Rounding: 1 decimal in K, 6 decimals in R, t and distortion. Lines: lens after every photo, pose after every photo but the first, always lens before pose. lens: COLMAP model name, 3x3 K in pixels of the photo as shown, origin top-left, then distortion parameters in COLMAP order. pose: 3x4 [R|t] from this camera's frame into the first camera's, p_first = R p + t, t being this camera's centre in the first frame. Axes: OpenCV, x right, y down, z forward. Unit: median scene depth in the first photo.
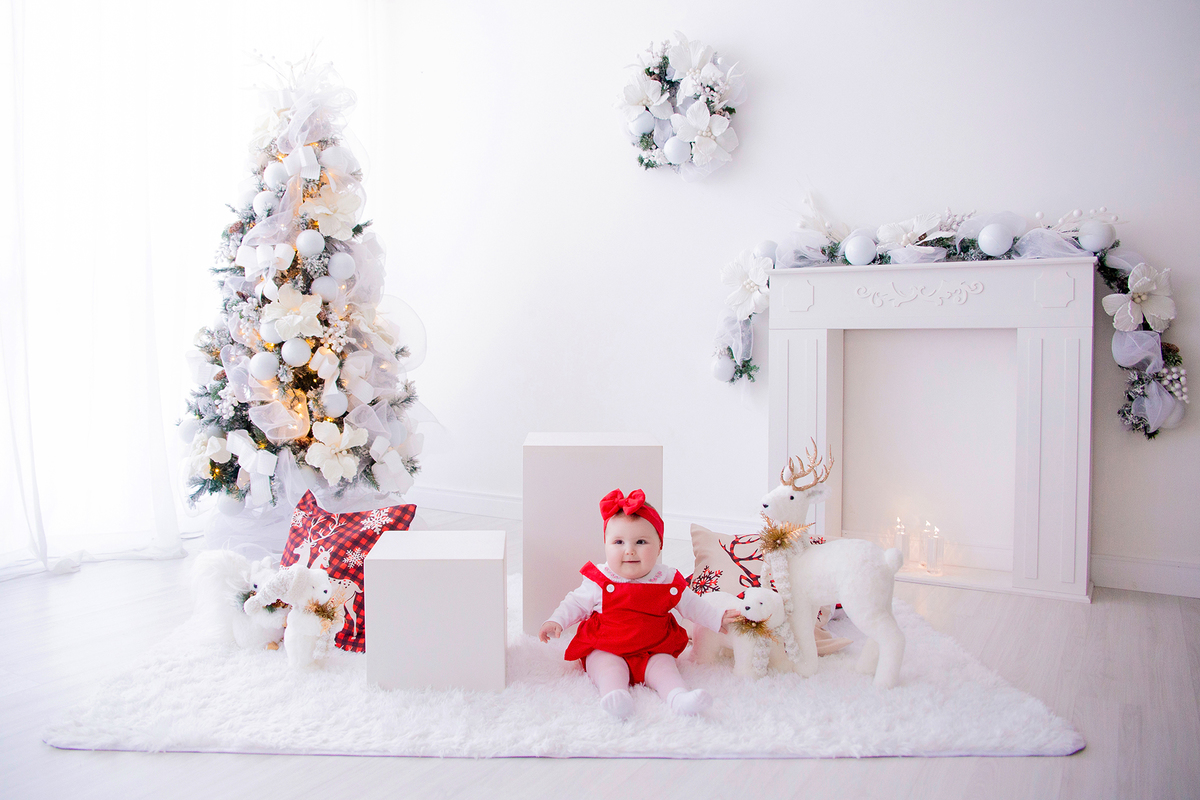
lens RADIAL K [[808.3, 0, 600.0], [0, 808.3, 400.0], [0, 0, 1]] dist [-0.120682, 0.090058]
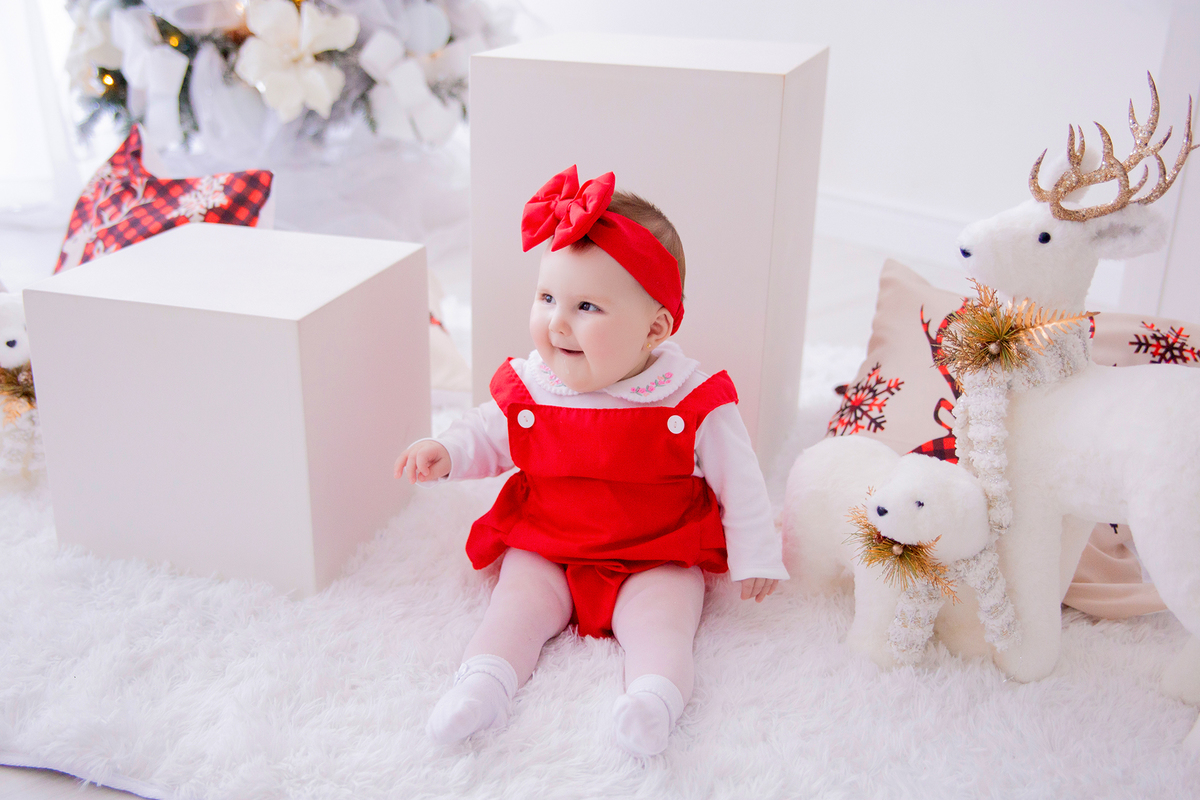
lens RADIAL K [[1261.8, 0, 604.9], [0, 1261.8, 399.6], [0, 0, 1]] dist [-0.036343, 0.113997]
pose [[0.964118, 0.121464, -0.236058, 0.184950], [-0.043649, 0.949618, 0.310356, 0.021429], [0.261862, -0.288916, 0.920845, 0.382651]]
